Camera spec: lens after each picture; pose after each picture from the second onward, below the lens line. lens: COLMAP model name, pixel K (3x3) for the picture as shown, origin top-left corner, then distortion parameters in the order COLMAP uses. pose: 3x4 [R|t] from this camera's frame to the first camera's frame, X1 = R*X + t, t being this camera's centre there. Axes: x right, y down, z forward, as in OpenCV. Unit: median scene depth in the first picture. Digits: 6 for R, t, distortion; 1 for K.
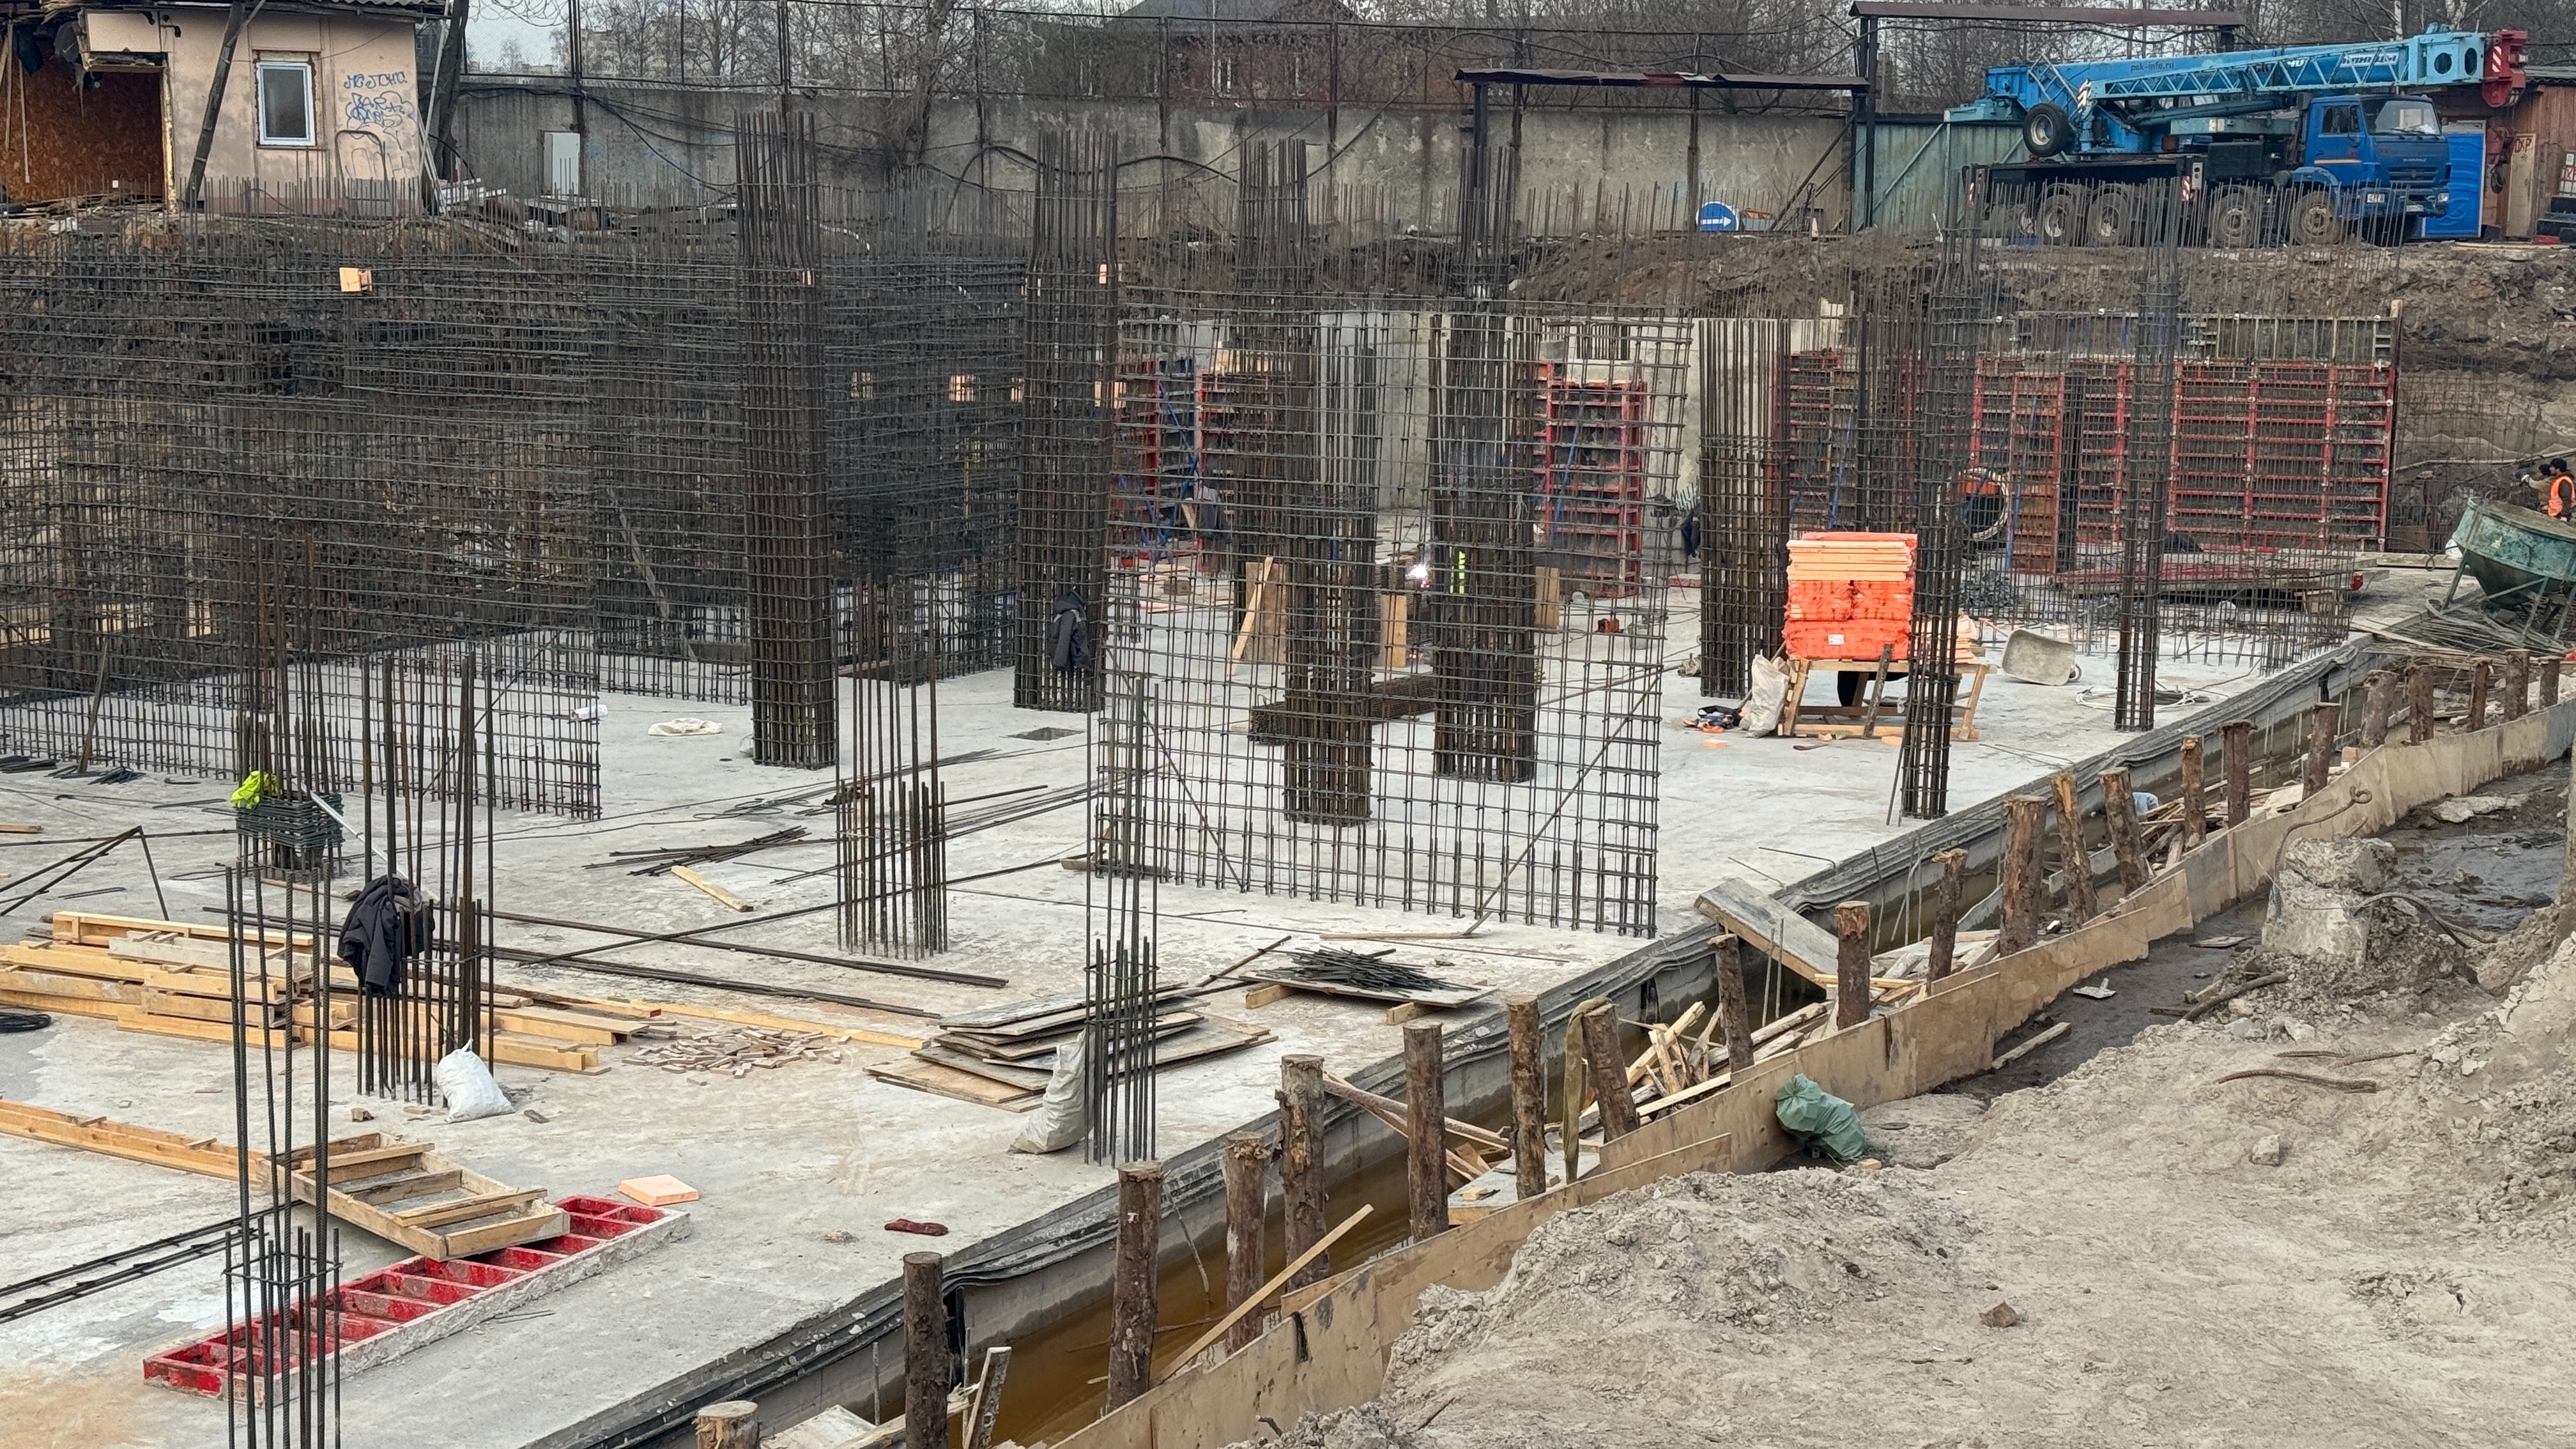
lens RADIAL K [[3606.0, 0, 1307.4], [0, 3606.0, 721.8], [0, 0, 1]] dist [0.209544, -0.372969]
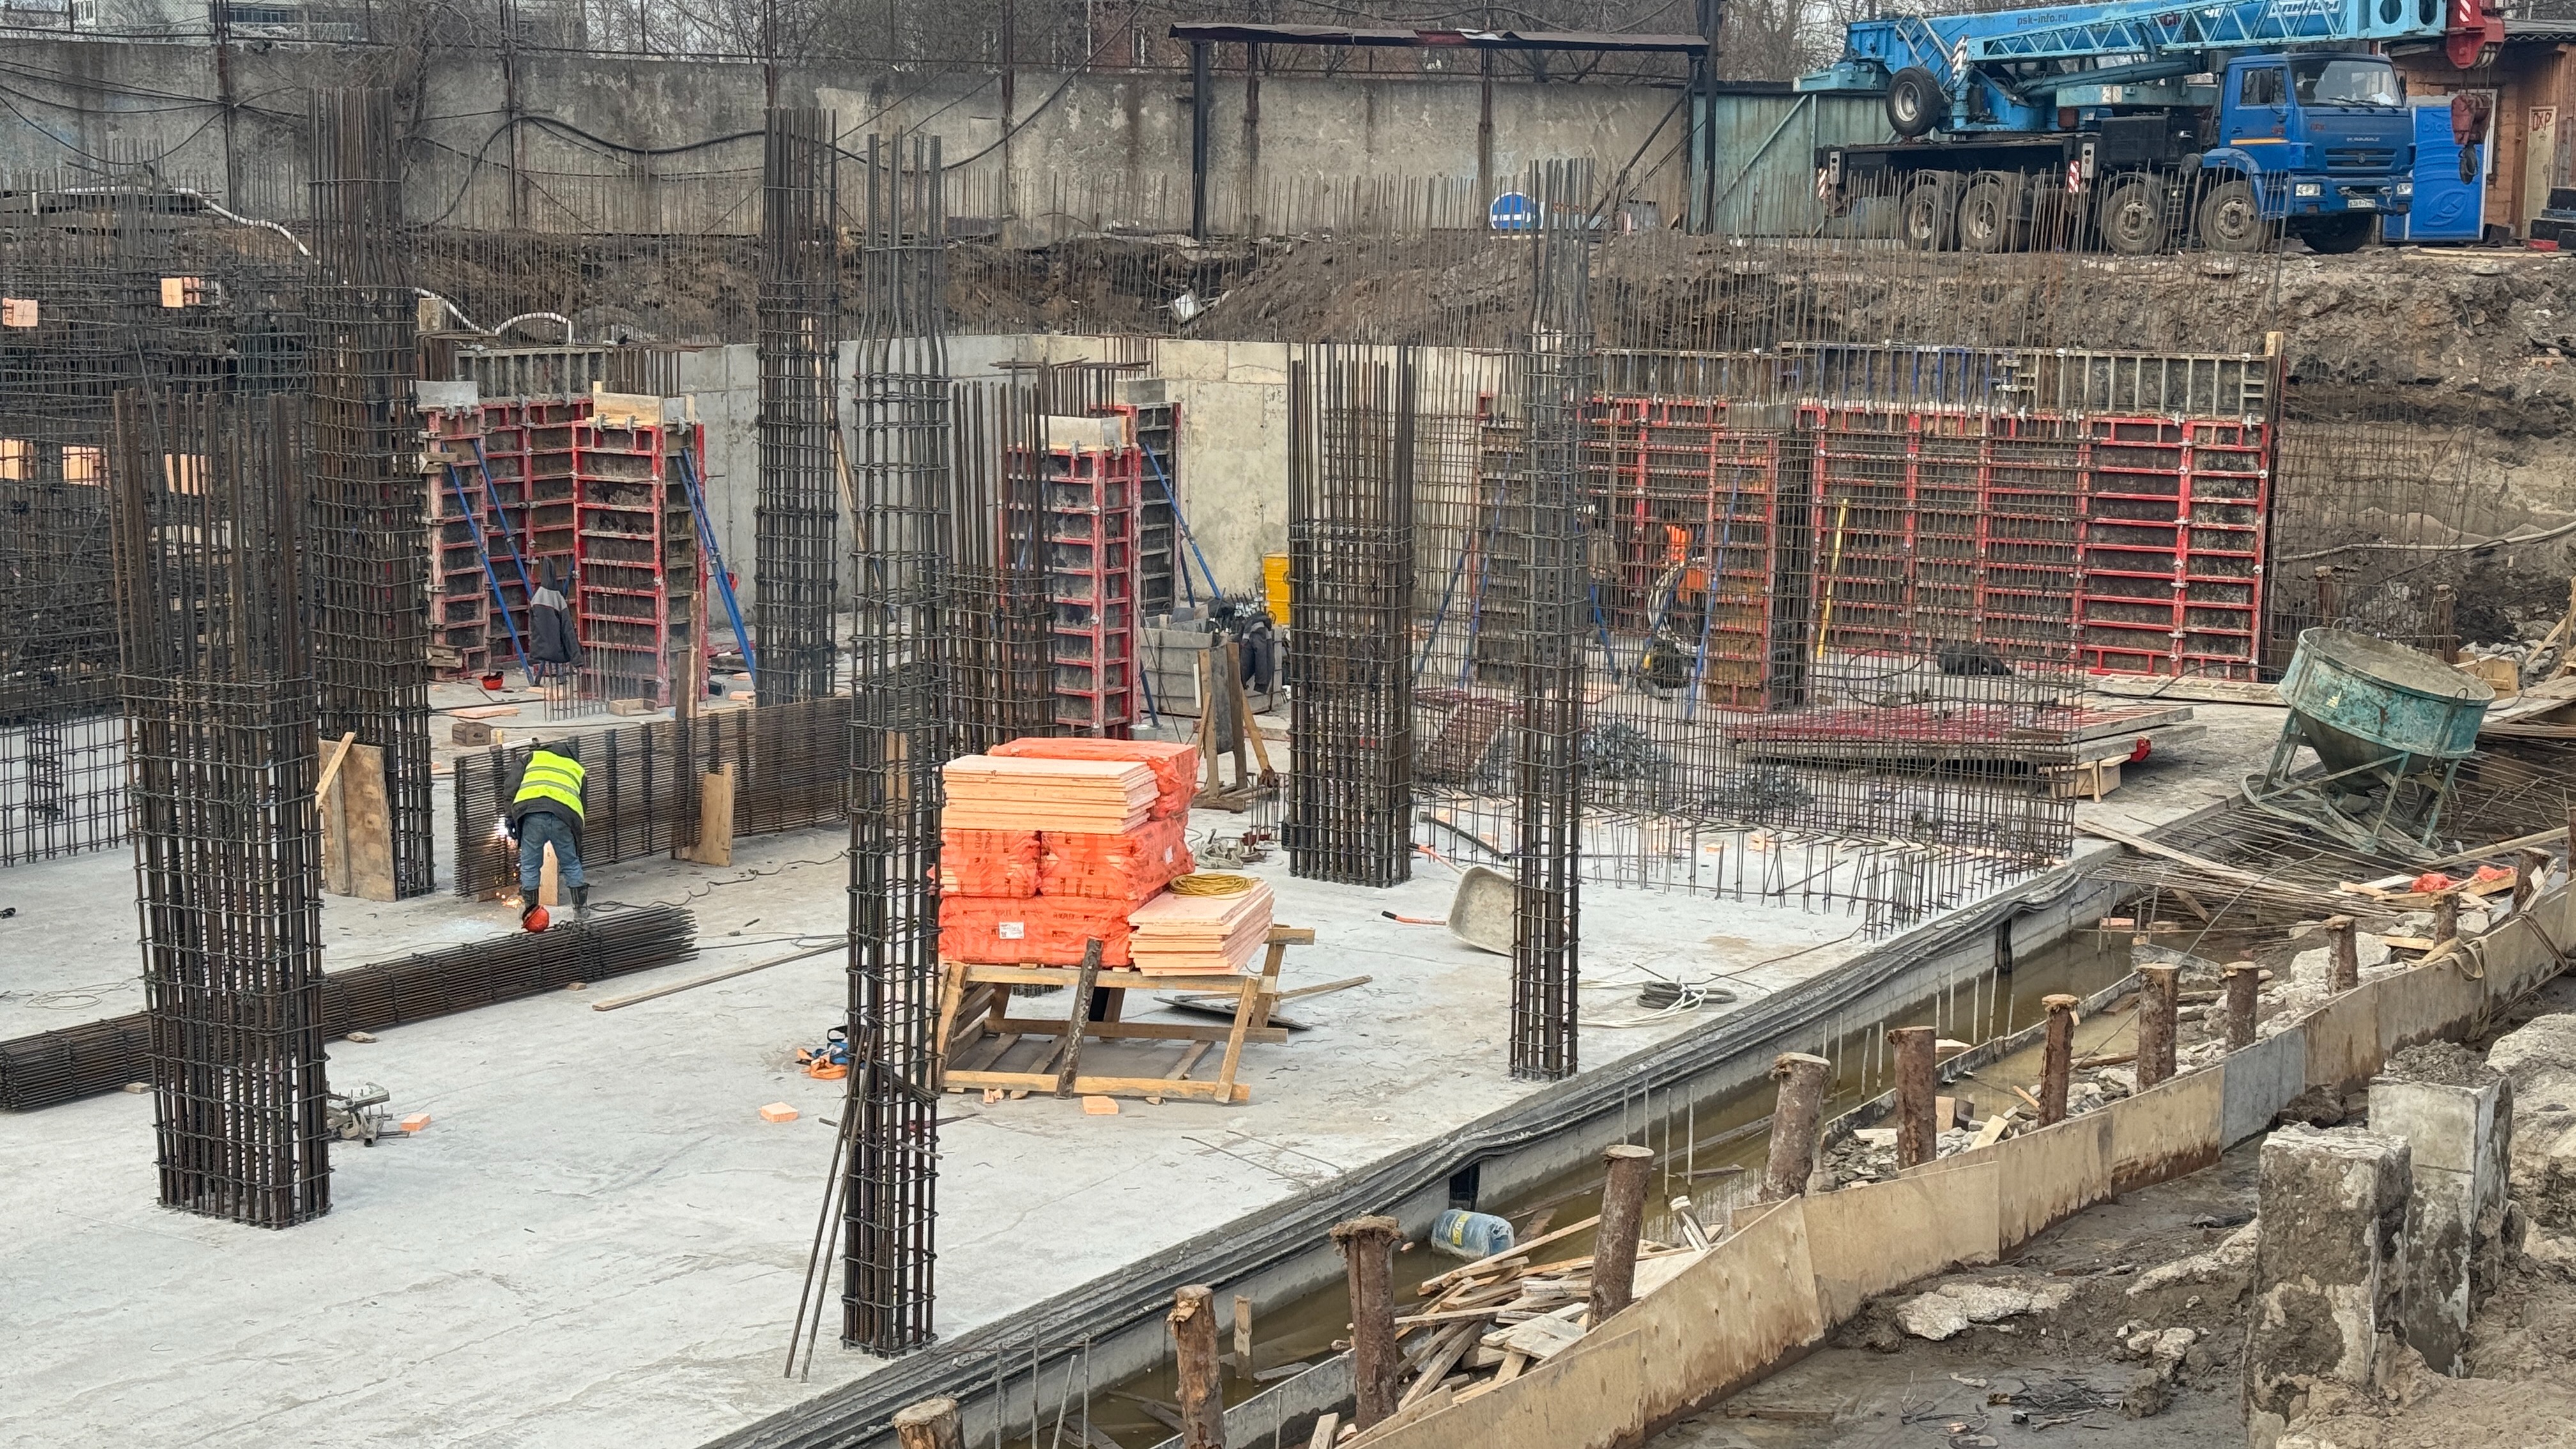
lens RADIAL K [[3594.2, 0, 1267.1], [0, 3594.2, 728.4], [0, 0, 1]] dist [0.190959, -0.325252]
pose [[0.997676, 0.010786, -0.067278, 0.132258], [-0.010433, 0.999930, 0.005588, -0.034674], [0.067333, -0.004873, 0.997719, 0.240810]]
